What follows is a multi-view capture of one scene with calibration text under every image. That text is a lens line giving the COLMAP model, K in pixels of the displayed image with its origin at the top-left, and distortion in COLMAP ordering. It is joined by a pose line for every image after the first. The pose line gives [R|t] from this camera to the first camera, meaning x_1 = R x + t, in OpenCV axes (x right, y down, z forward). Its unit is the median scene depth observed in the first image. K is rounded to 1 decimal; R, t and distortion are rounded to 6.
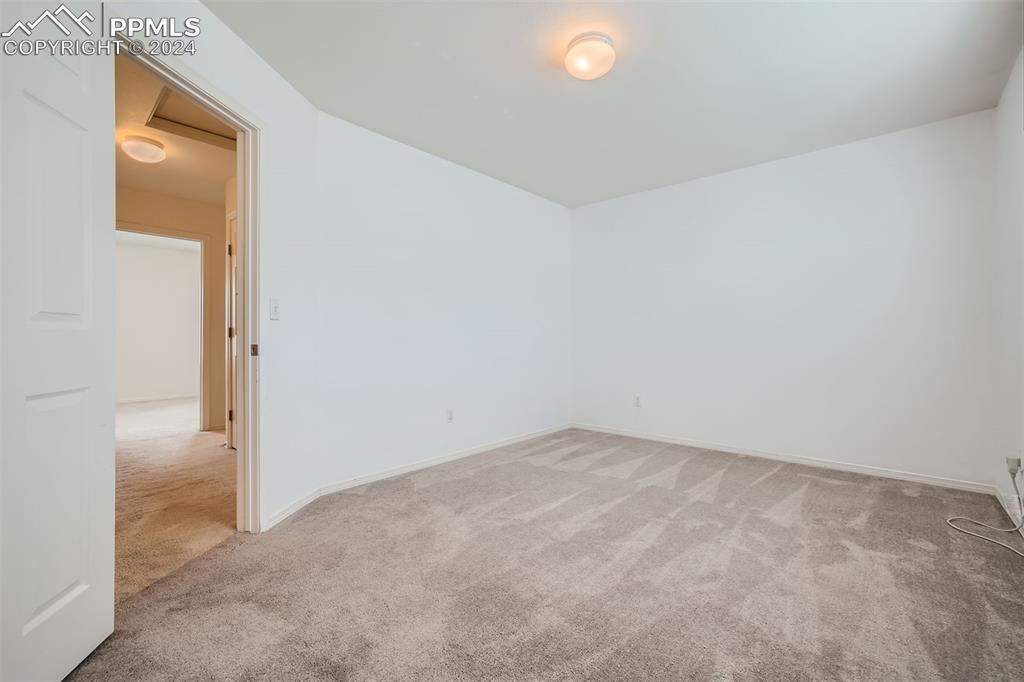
lens RADIAL K [[432.2, 0, 509.7], [0, 432.2, 339.0], [0, 0, 1]] dist [-0.016431, 0.005443]
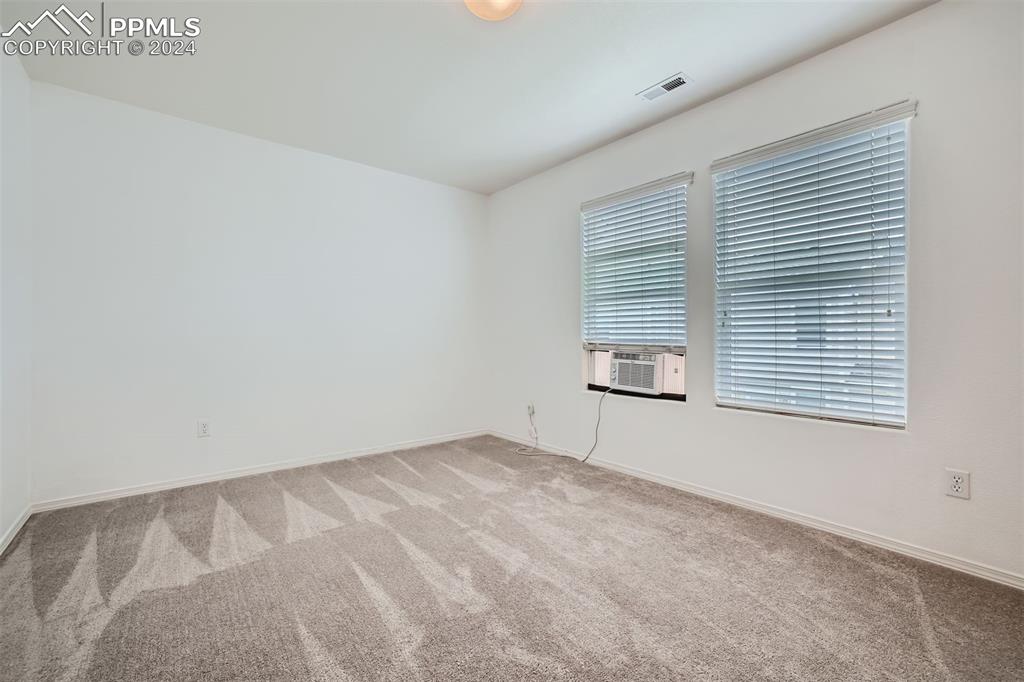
lens RADIAL K [[432.2, 0, 511.3], [0, 432.2, 340.4], [0, 0, 1]] dist [-0.016431, 0.005443]
pose [[0.157098, -0.005238, 0.987569, -0.533524], [0.003479, 0.999983, 0.004750, 0.001291], [-0.987577, 0.002690, 0.157113, 0.744790]]
